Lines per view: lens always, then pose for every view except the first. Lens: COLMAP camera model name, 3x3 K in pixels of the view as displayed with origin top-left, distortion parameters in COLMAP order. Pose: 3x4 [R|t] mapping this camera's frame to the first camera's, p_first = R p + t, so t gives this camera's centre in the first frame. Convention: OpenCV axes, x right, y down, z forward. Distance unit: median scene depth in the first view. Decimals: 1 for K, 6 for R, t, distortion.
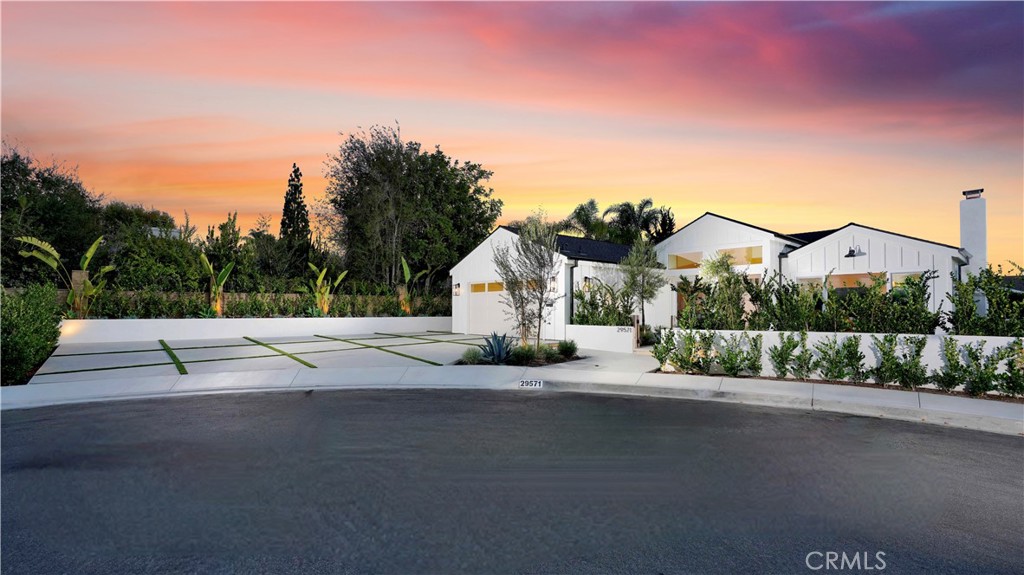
lens RADIAL K [[476.1, 0, 519.7], [0, 476.1, 284.9], [0, 0, 1]] dist [-0.065699, 0.034149]
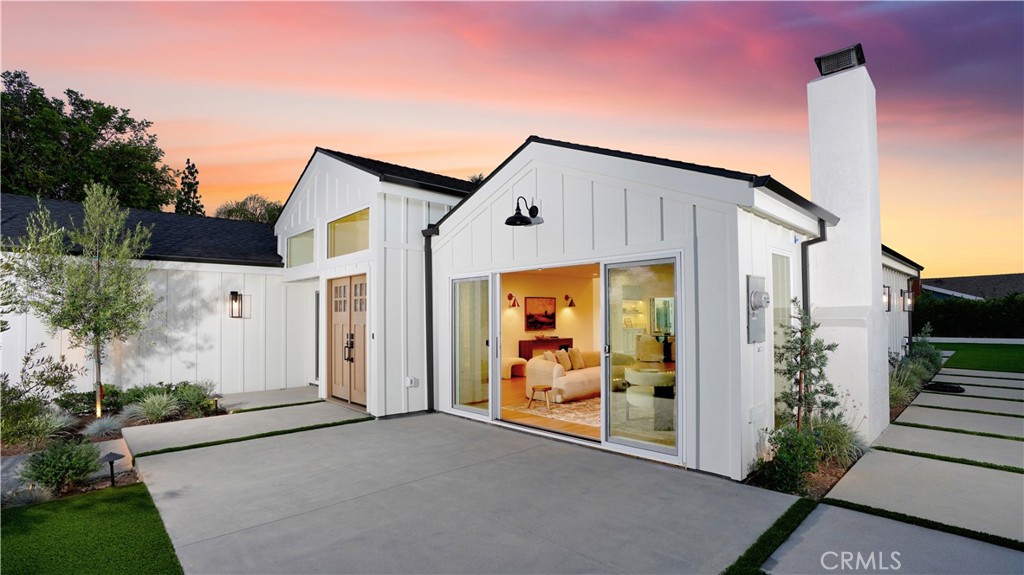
lens RADIAL K [[476.1, 0, 519.7], [0, 476.1, 284.9], [0, 0, 1]] dist [-0.065699, 0.034149]
pose [[0.999852, -0.016958, 0.003045, 0.141413], [0.016986, 0.999810, -0.009544, -0.001254], [-0.002883, 0.009595, 0.999950, 0.121393]]
